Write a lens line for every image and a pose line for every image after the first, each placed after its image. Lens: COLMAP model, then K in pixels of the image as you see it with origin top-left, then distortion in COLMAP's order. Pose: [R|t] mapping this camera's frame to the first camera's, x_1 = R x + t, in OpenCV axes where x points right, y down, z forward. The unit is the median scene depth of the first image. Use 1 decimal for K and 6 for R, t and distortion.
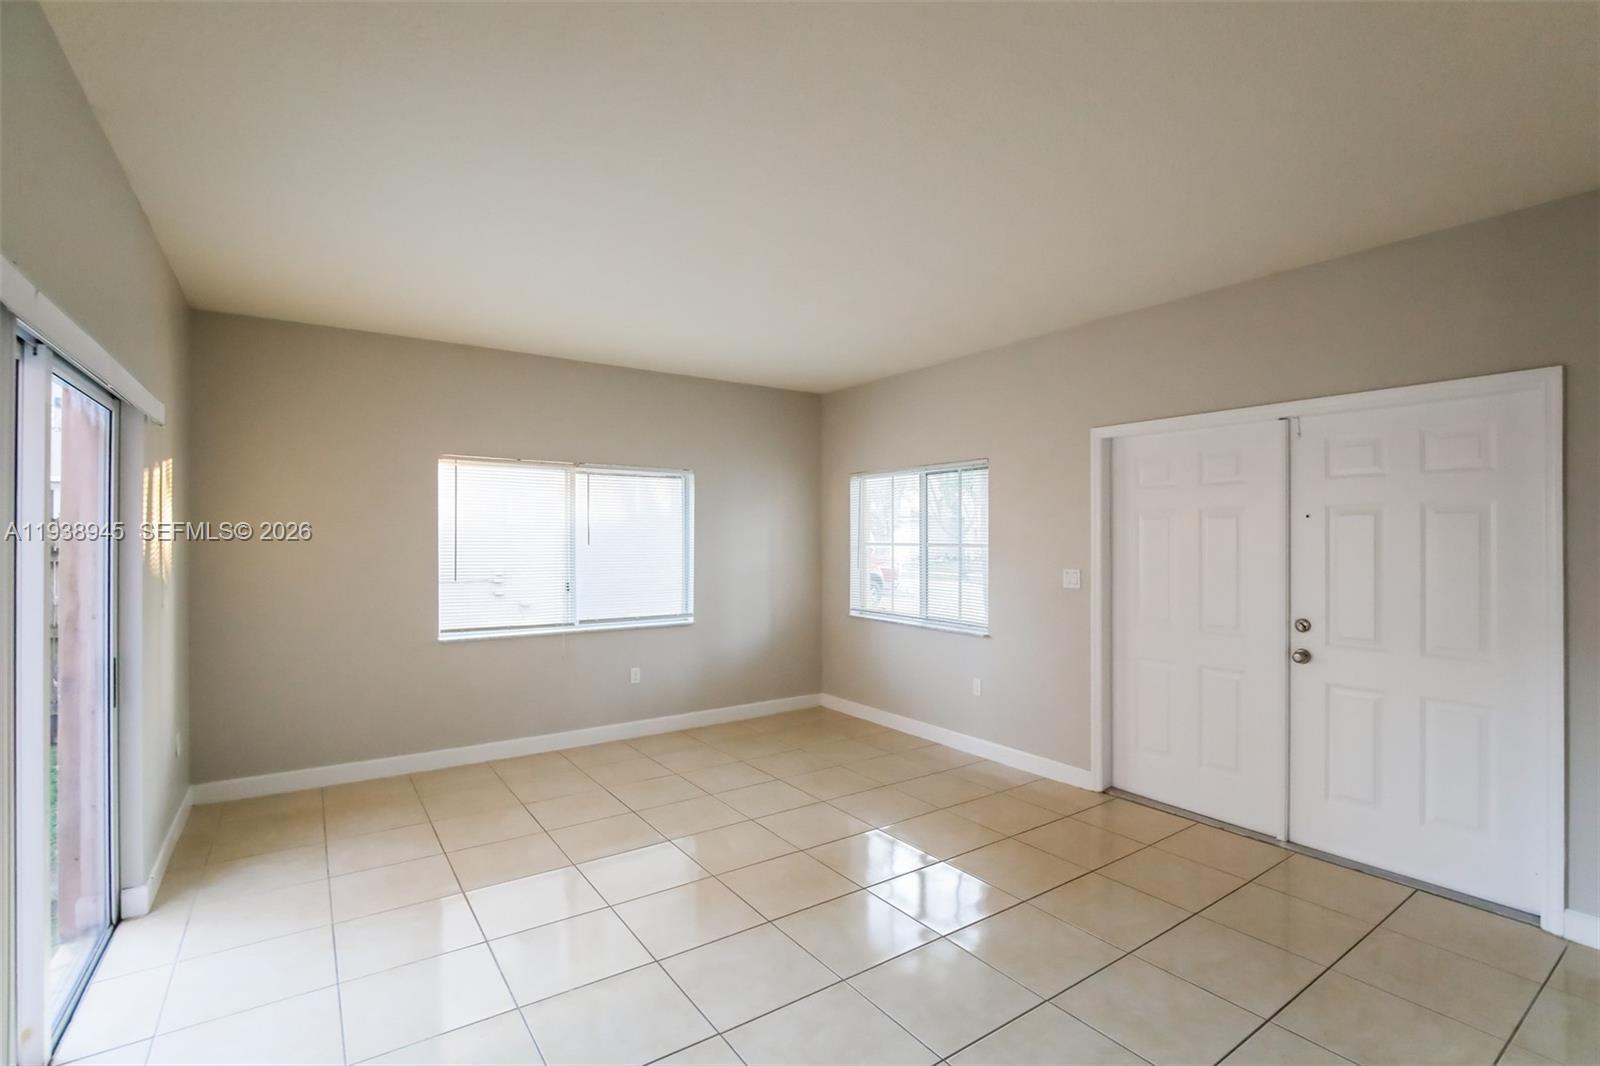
lens RADIAL K [[731.3, 0, 809.9], [0, 731.3, 542.0], [0, 0, 1]] dist [0.000372, -0.000092]
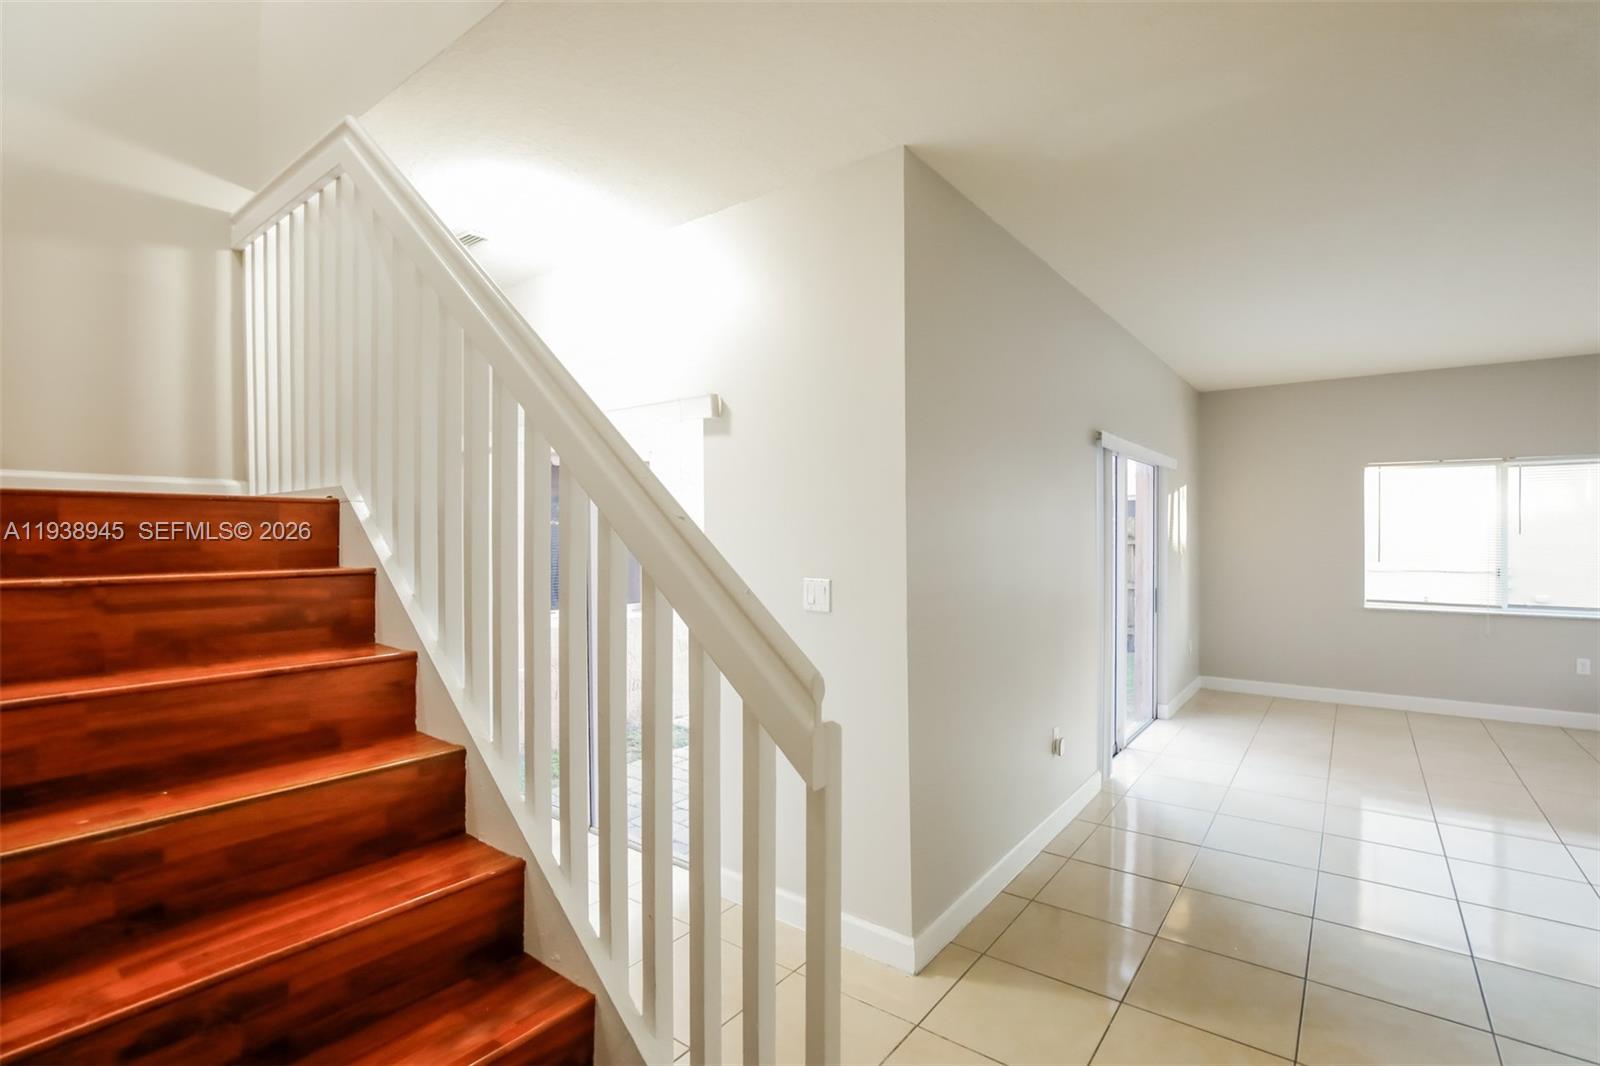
lens RADIAL K [[731.3, 0, 809.9], [0, 731.3, 542.0], [0, 0, 1]] dist [0.000372, -0.000092]
pose [[0.309082, 0.013033, -0.950946, 0.416141], [-0.000711, 0.999909, 0.013473, 0.002217], [0.951035, -0.003488, 0.309063, -0.329167]]
